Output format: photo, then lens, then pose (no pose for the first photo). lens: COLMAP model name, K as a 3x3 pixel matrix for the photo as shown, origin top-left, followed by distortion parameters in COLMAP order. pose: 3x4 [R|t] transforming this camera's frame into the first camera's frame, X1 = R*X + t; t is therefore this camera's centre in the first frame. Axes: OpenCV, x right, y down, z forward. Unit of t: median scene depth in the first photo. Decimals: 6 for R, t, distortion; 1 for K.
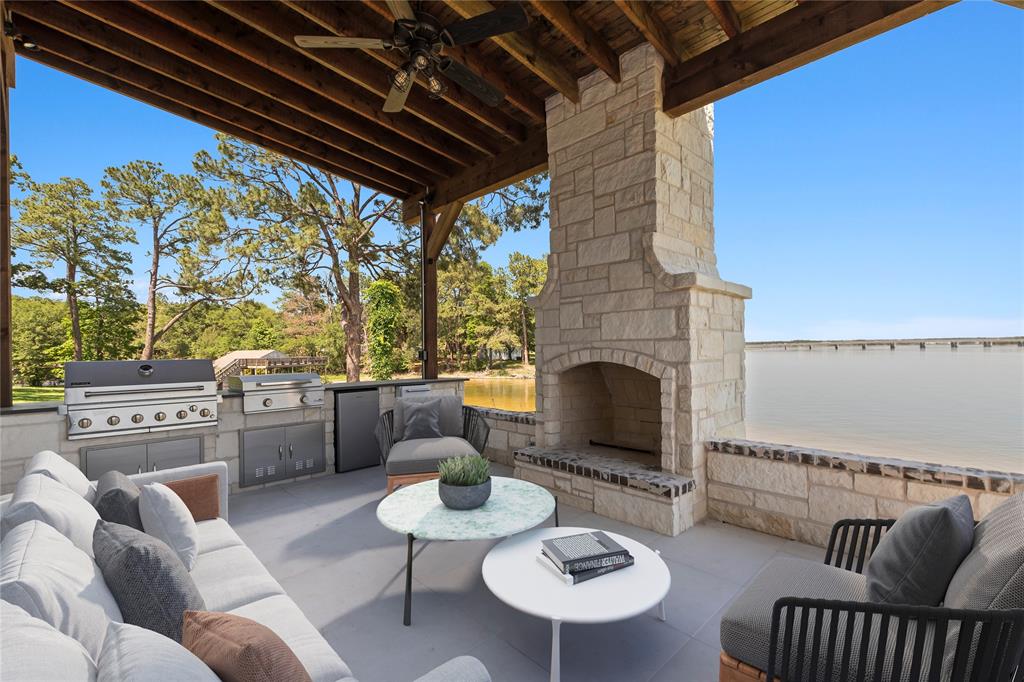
lens RADIAL K [[445.2, 0, 510.5], [0, 445.2, 347.5], [0, 0, 1]] dist [0.000947, 0.000058]
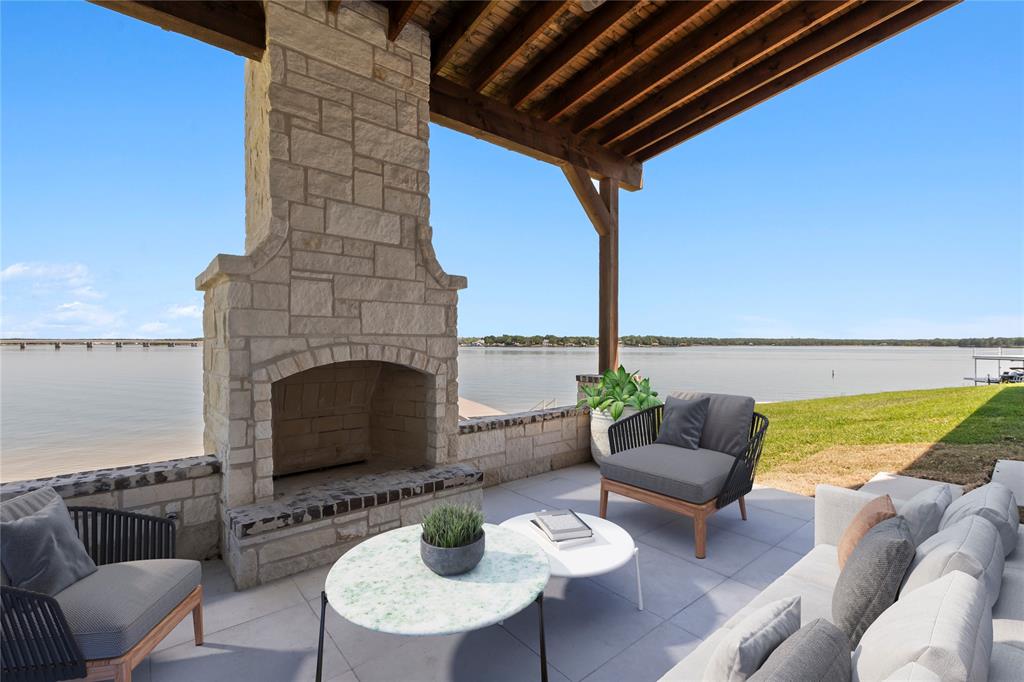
lens RADIAL K [[449.1, 0, 510.6], [0, 449.1, 340.1], [0, 0, 1]] dist [-0.000683, -0.000006]
pose [[0.069961, 0.017353, 0.997399, -0.617252], [-0.007180, 0.999832, -0.016892, 0.007145], [-0.997524, -0.005980, 0.070073, 0.706755]]
